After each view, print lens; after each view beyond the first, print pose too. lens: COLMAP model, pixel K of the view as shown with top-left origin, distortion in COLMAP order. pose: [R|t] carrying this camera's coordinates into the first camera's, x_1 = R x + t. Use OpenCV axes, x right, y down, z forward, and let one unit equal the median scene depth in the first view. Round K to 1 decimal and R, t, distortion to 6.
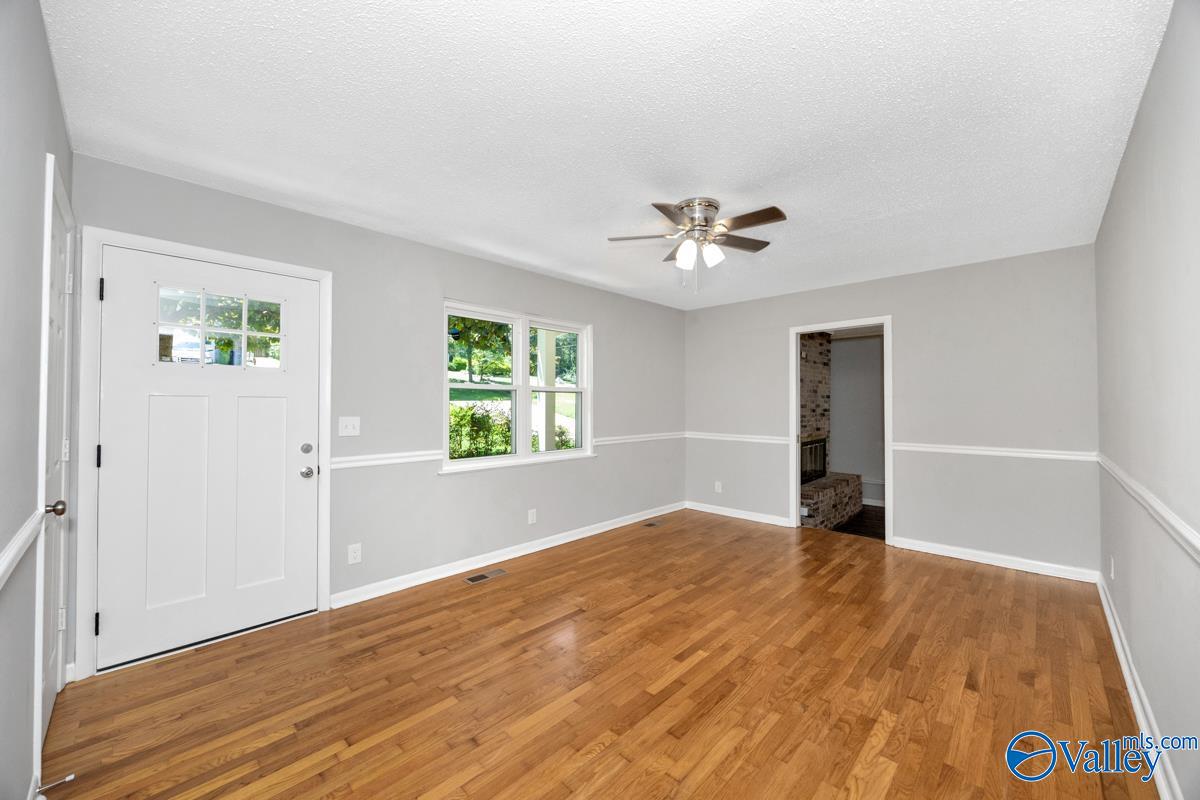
lens RADIAL K [[461.4, 0, 600.0], [0, 461.4, 400.0], [0, 0, 1]] dist [-0.000918, 0.000033]
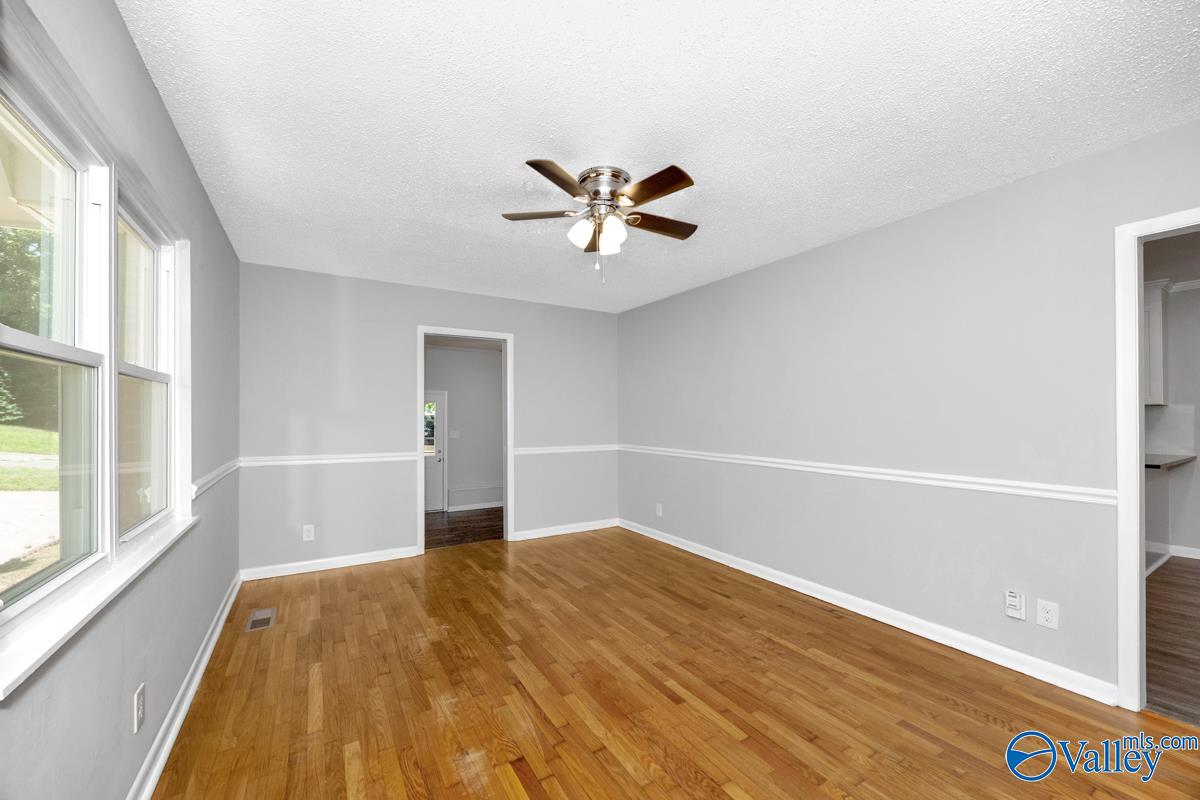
lens RADIAL K [[461.4, 0, 600.0], [0, 461.4, 400.0], [0, 0, 1]] dist [-0.000918, 0.000033]
pose [[0.242244, 0.033639, 0.969632, -0.597285], [-0.012795, 0.999423, -0.031476, 0.006105], [-0.970131, -0.004782, 0.242535, 0.740386]]
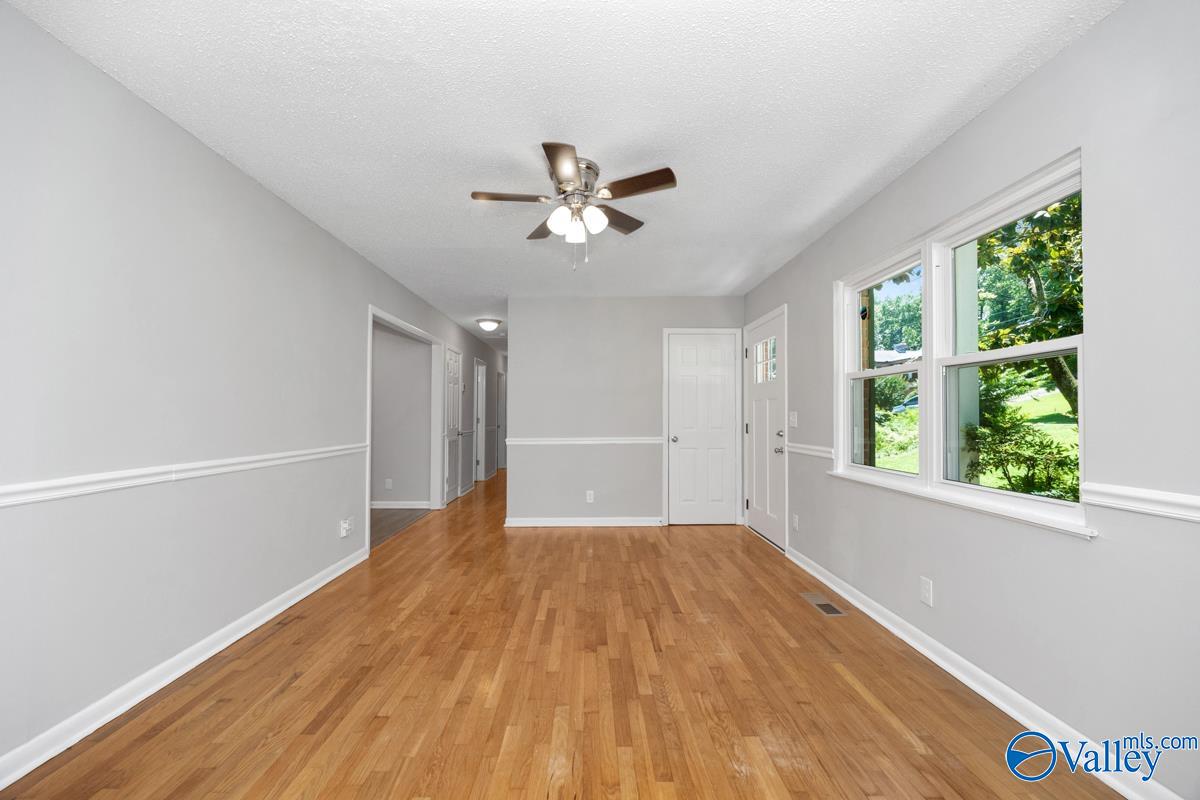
lens RADIAL K [[455.3, 0, 595.7], [0, 455.3, 414.5], [0, 0, 1]] dist [-0.001101, -0.000107]
pose [[-0.707887, -0.004941, -0.706308, 0.740513], [0.007448, 0.999868, -0.014459, 0.055639], [0.706286, -0.015496, -0.707757, 1.530352]]
